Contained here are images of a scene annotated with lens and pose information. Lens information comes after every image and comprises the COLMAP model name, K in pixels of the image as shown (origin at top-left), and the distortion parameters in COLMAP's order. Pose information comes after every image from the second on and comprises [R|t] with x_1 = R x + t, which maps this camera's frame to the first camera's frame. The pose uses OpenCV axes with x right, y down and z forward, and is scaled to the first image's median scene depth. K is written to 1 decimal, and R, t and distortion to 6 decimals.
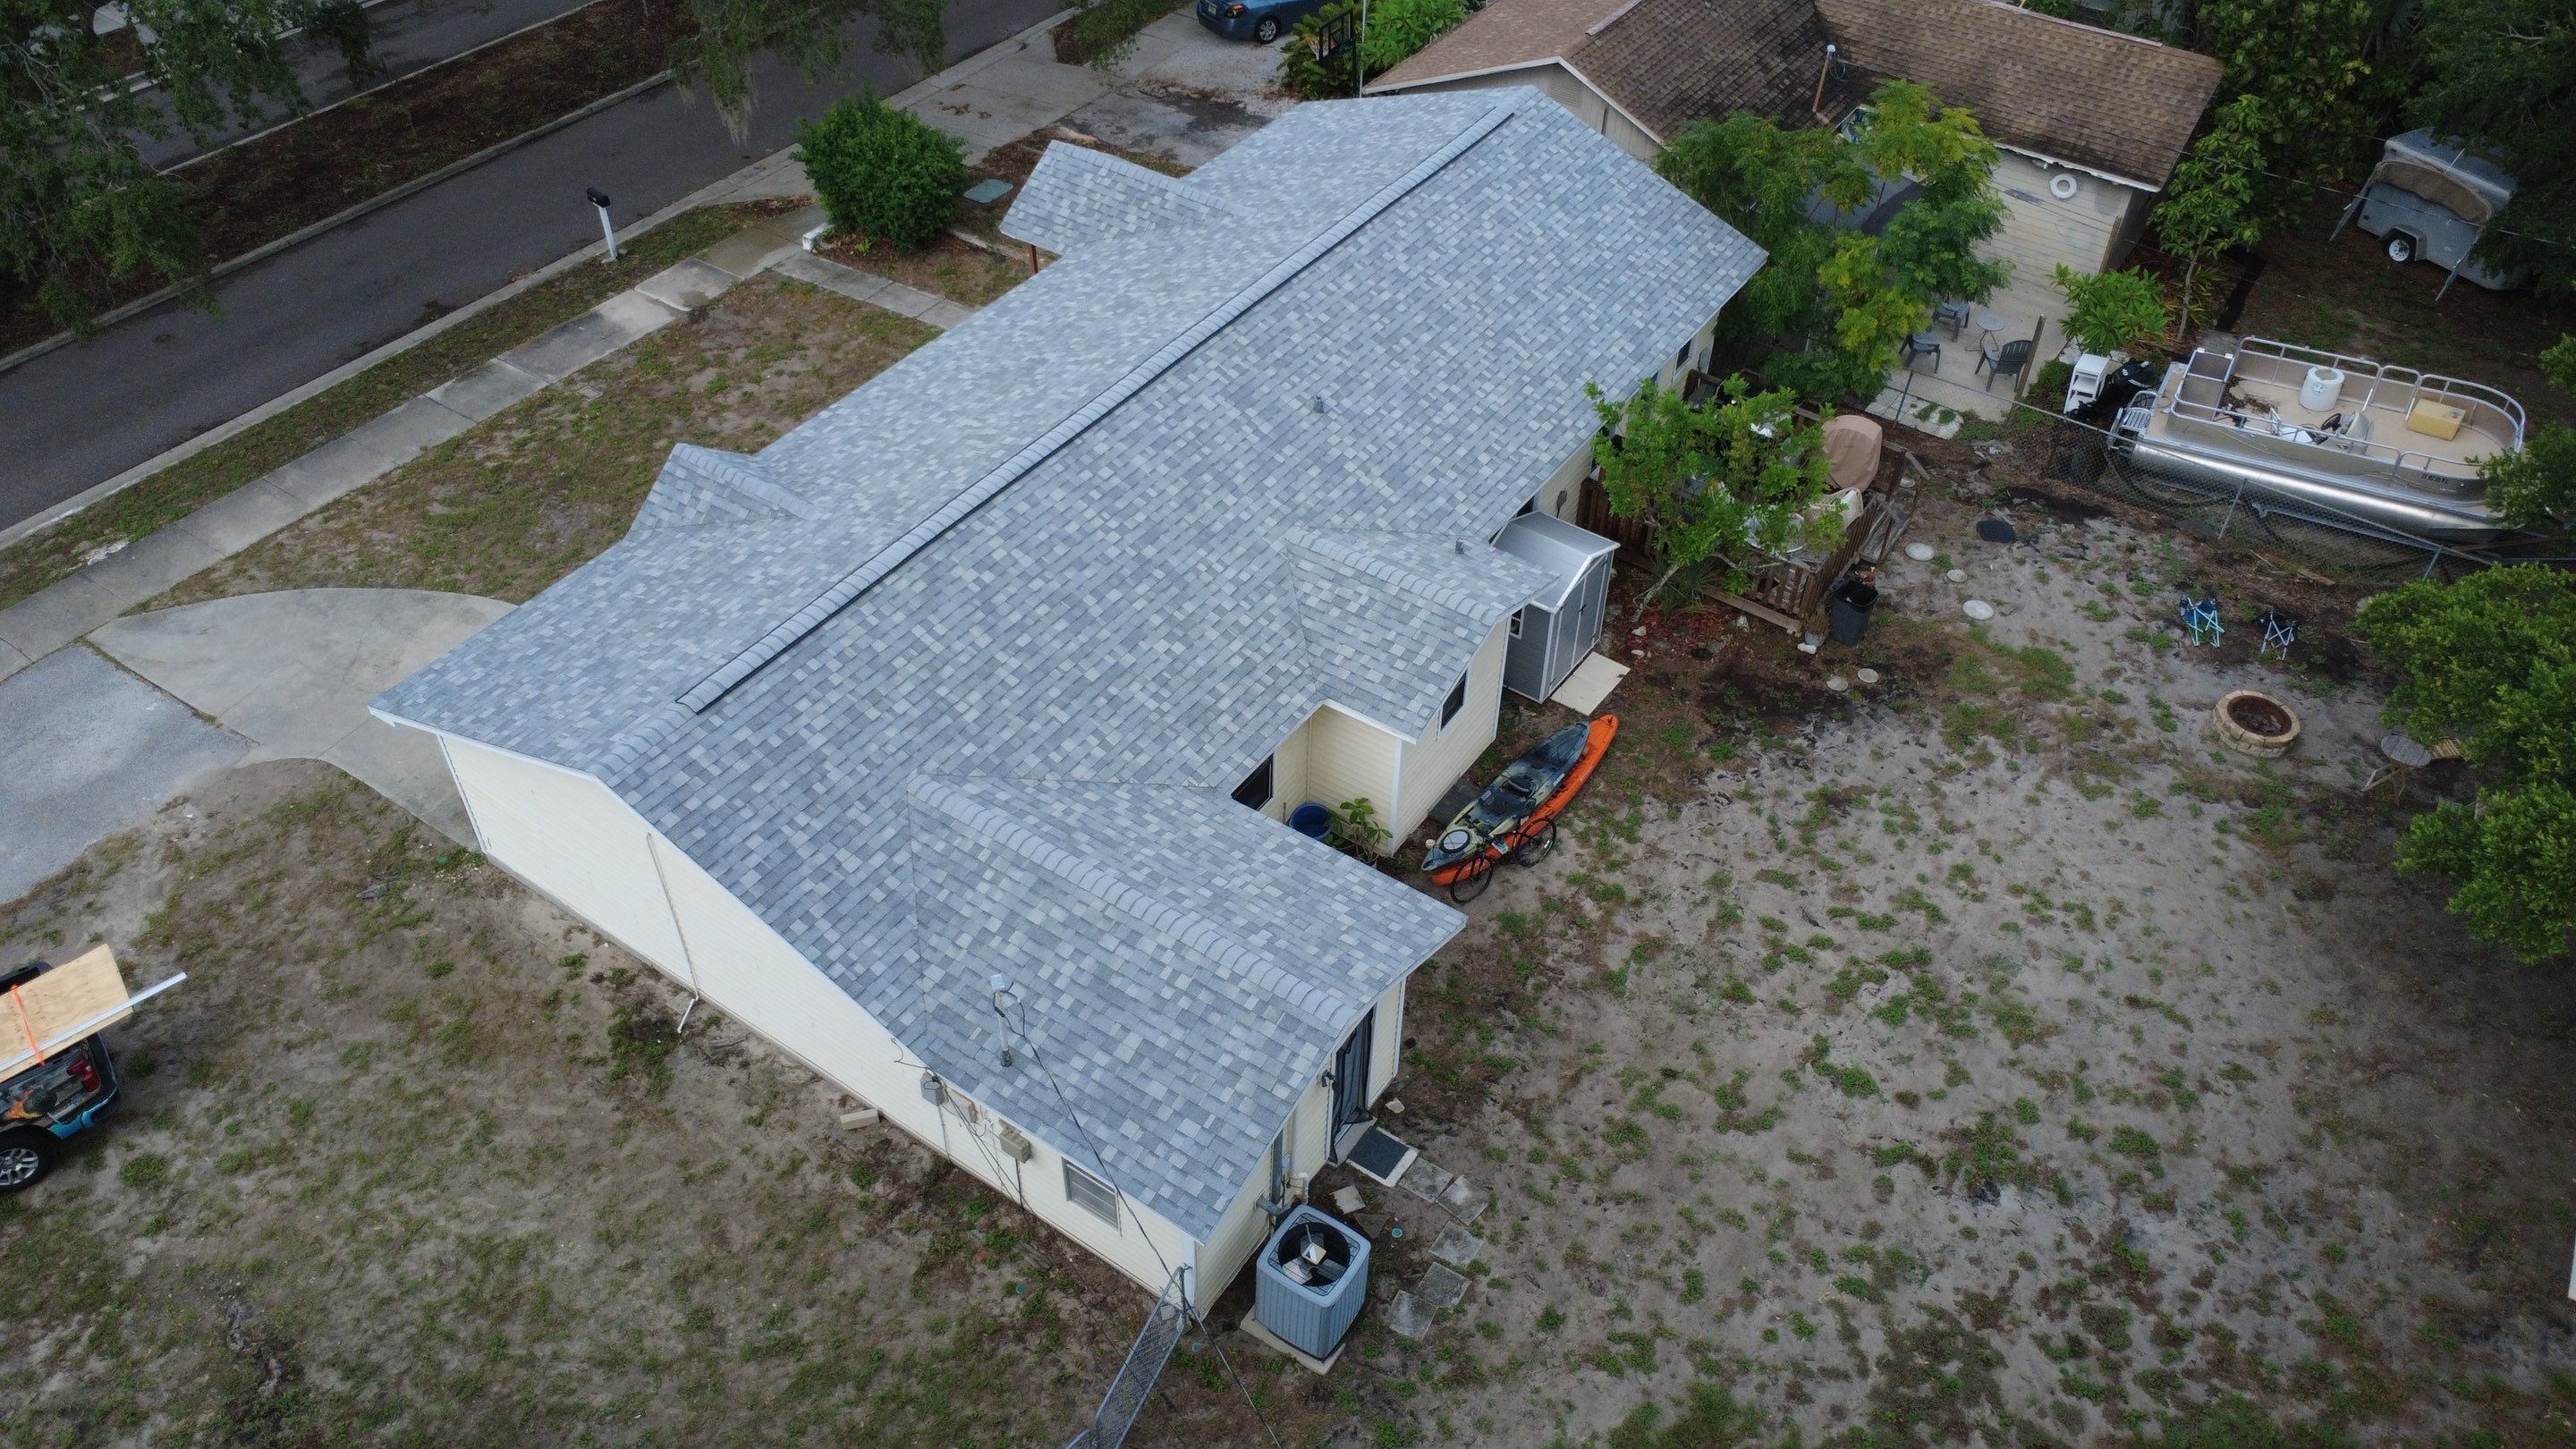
lens RADIAL K [[1873.6, 0, 1282.2], [0, 1873.6, 723.2], [0, 0, 1]] dist [0.000741, 0.000320]
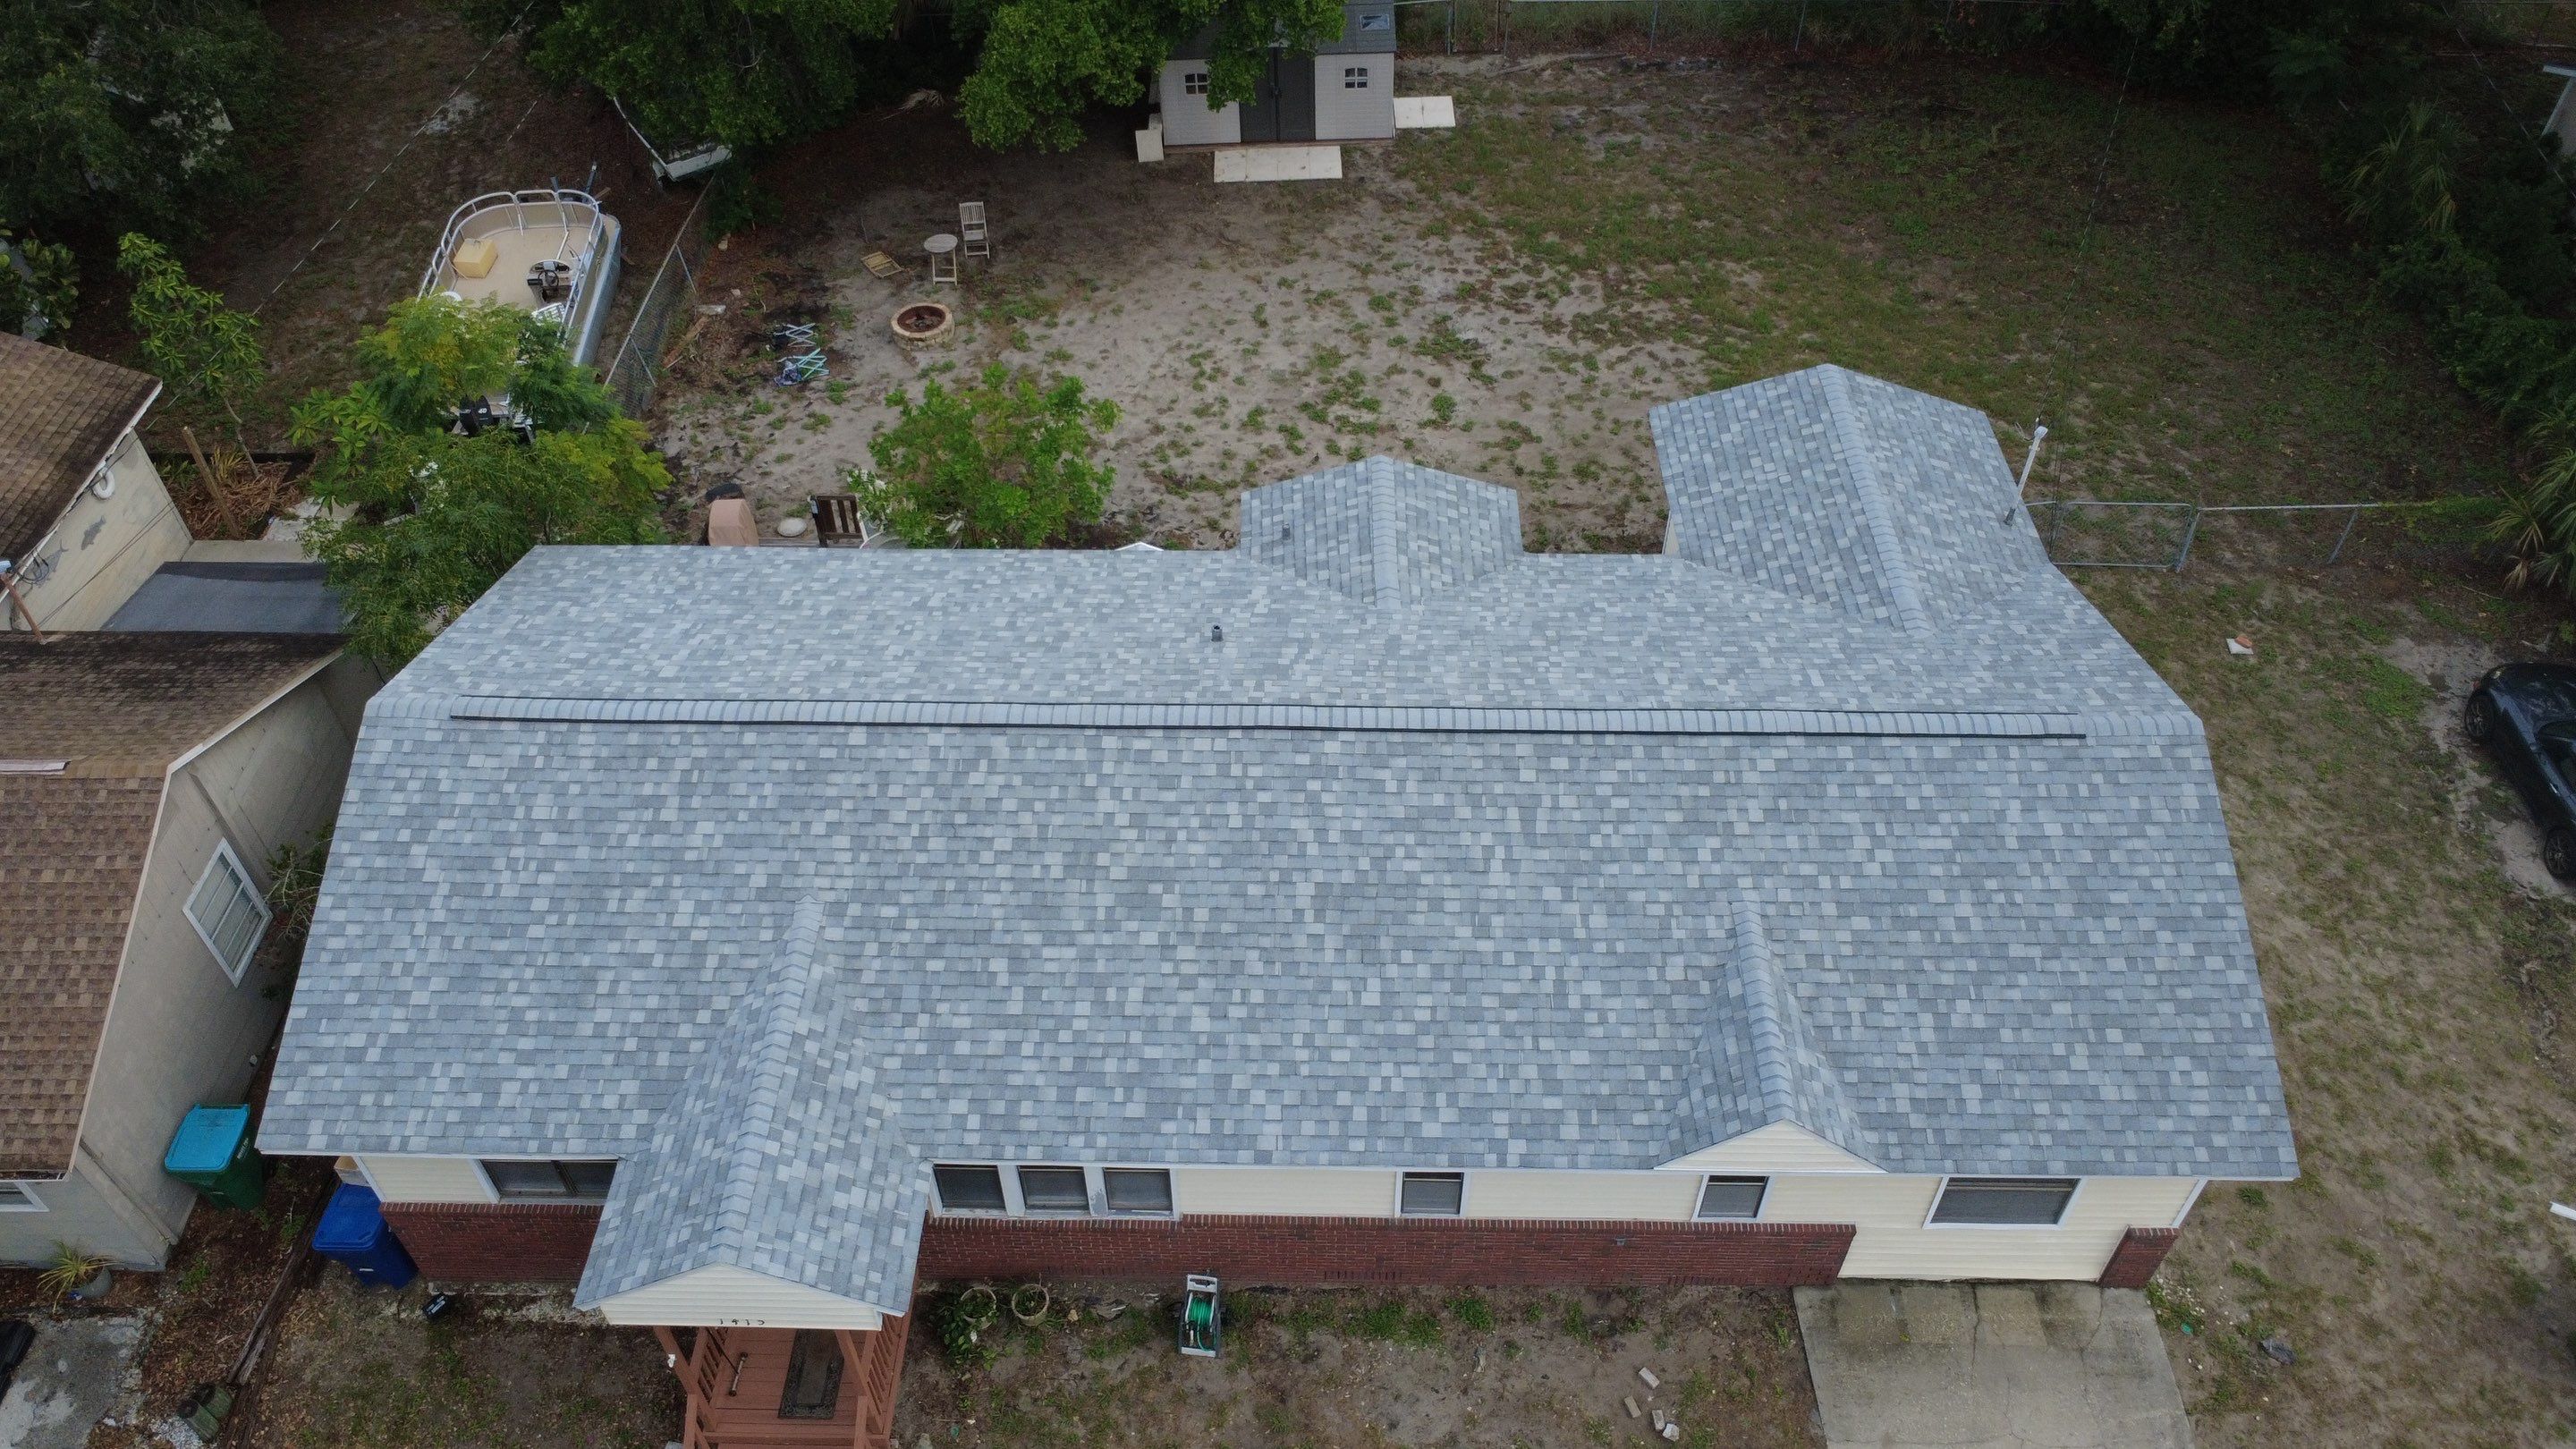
lens RADIAL K [[1873.6, 0, 1284.4], [0, 1873.6, 721.7], [0, 0, 1]] dist [0.000741, 0.000320]
pose [[-0.554428, -0.597655, 0.579153, -0.571569], [0.571878, 0.231982, 0.786855, -0.899683], [-0.604620, 0.767459, 0.213168, 0.902734]]
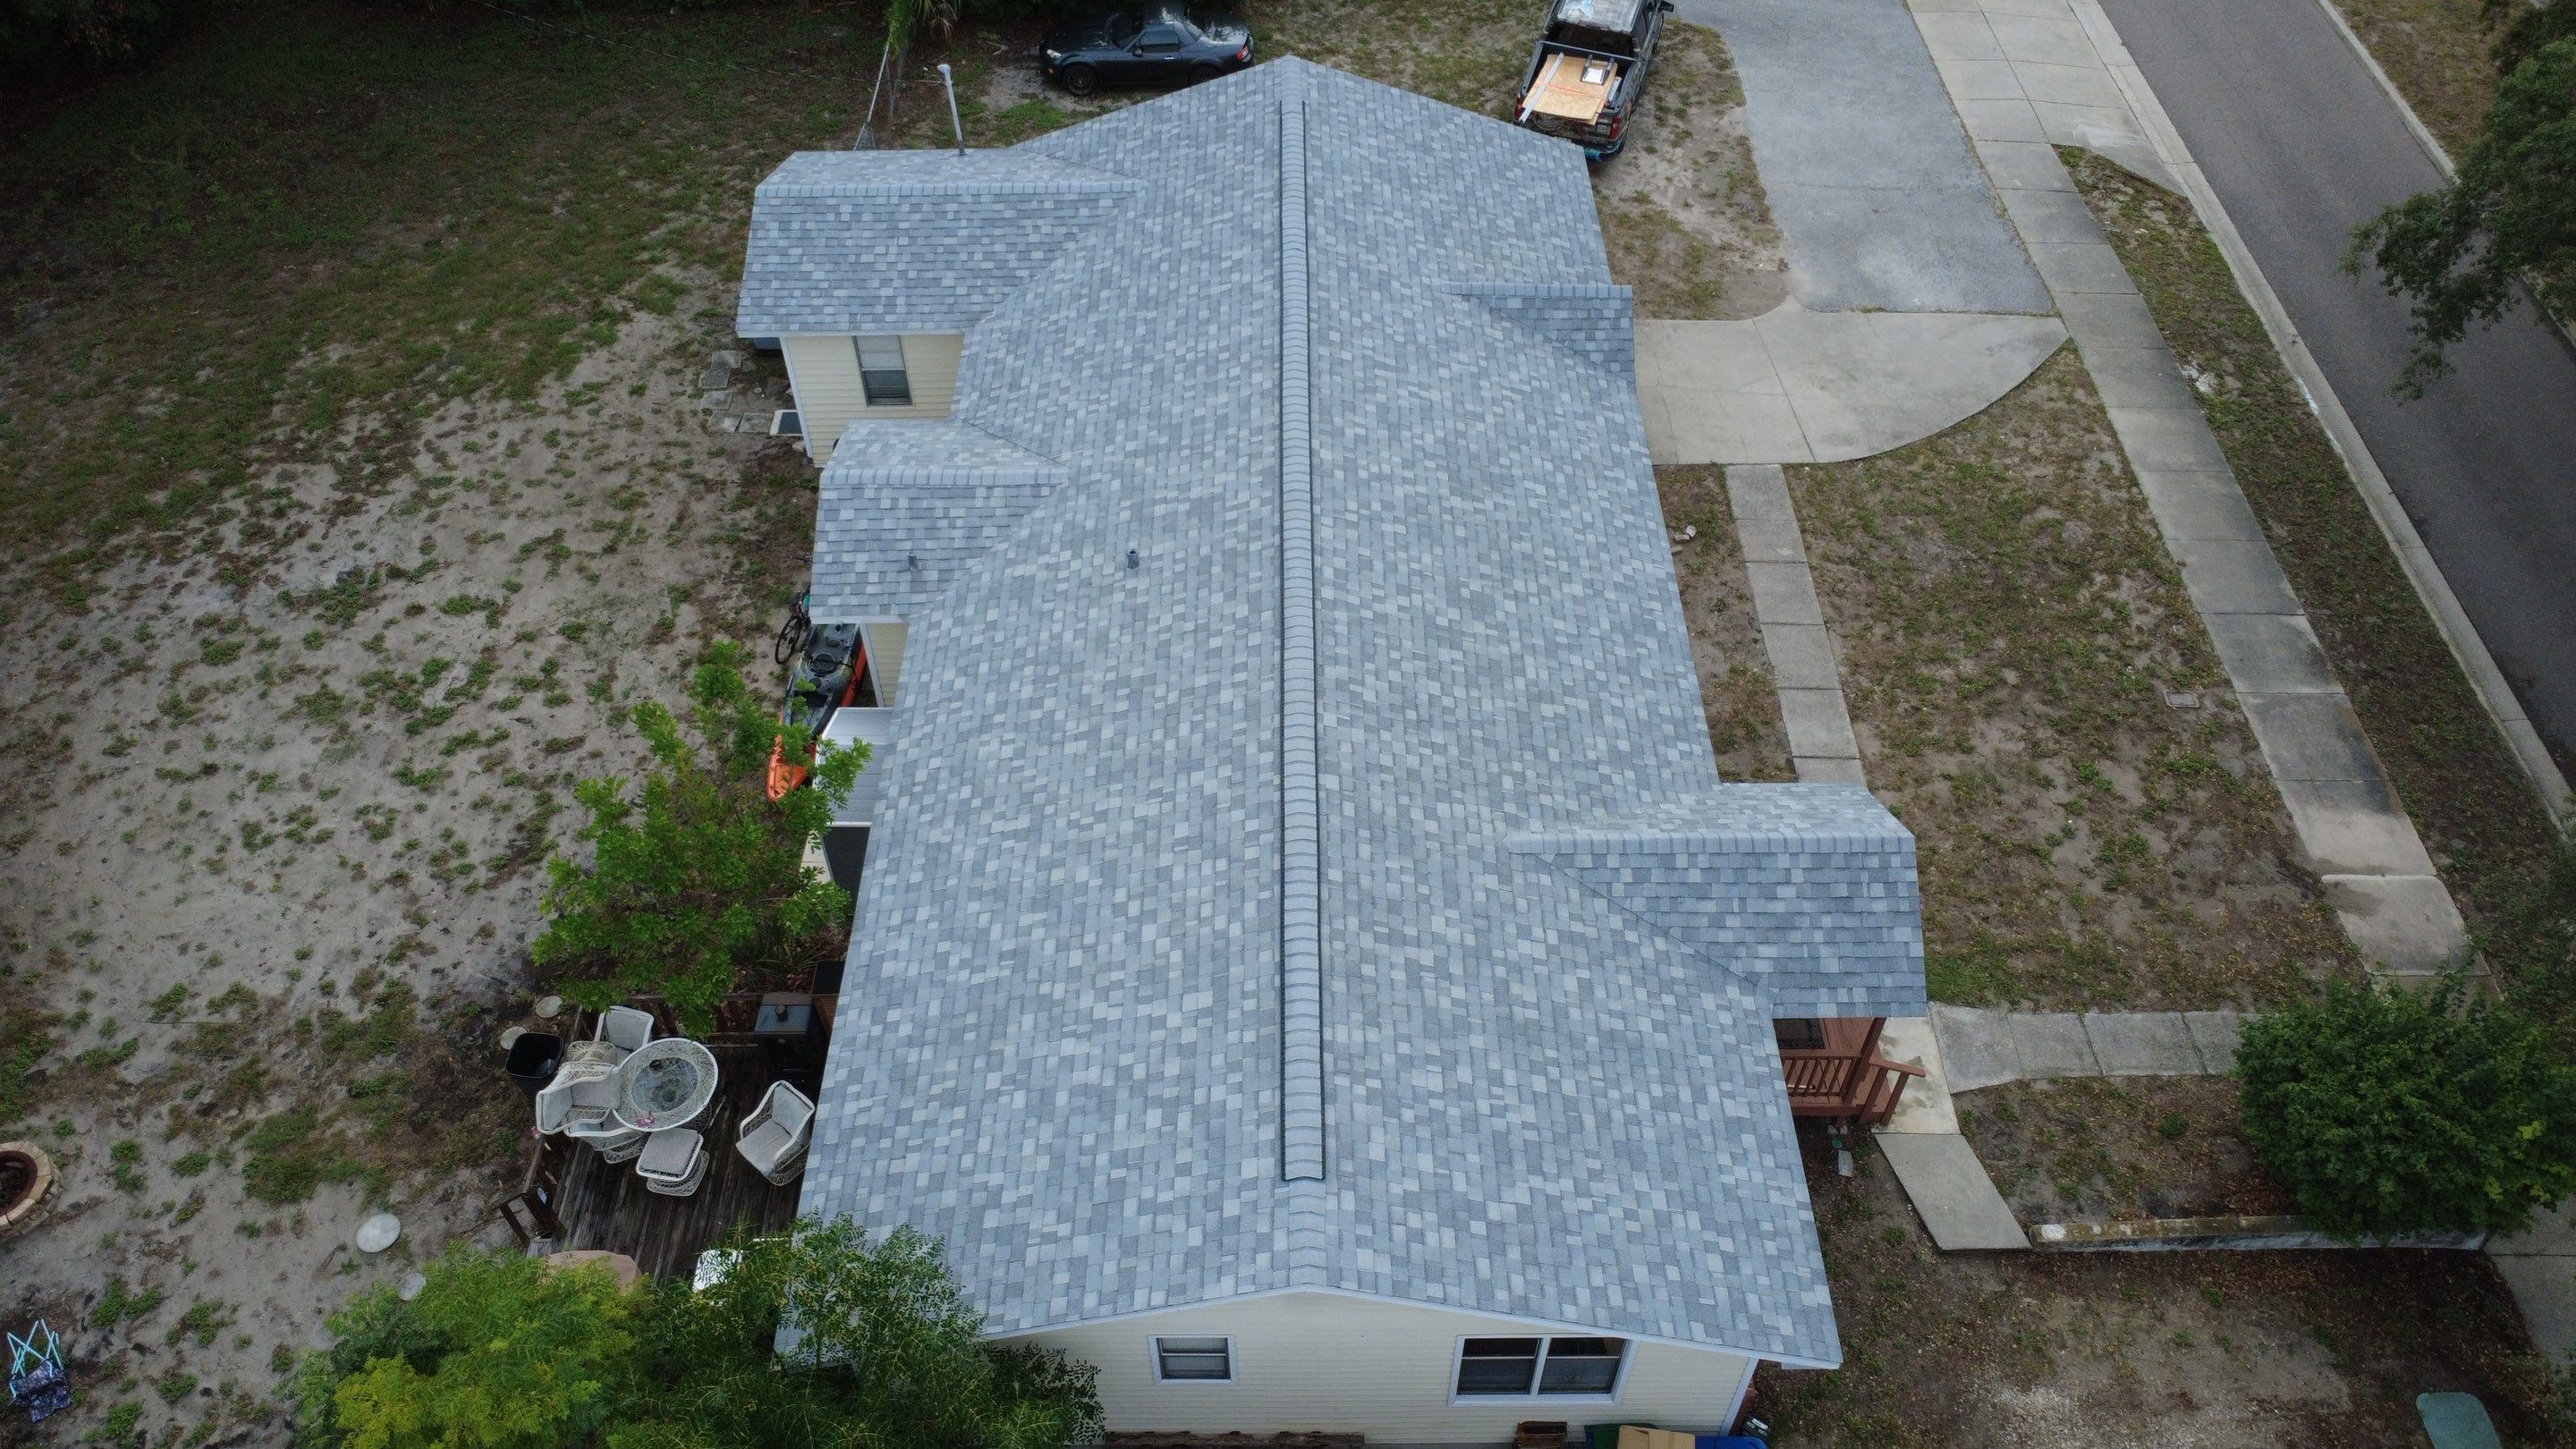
lens RADIAL K [[1873.6, 0, 1283.4], [0, 1873.6, 721.1], [0, 0, 1]] dist [0.000741, 0.000320]
pose [[-0.819453, 0.412966, -0.397436, 0.360949], [-0.400884, 0.082608, 0.912397, -1.051762], [0.409620, 0.906992, 0.097858, 1.103199]]
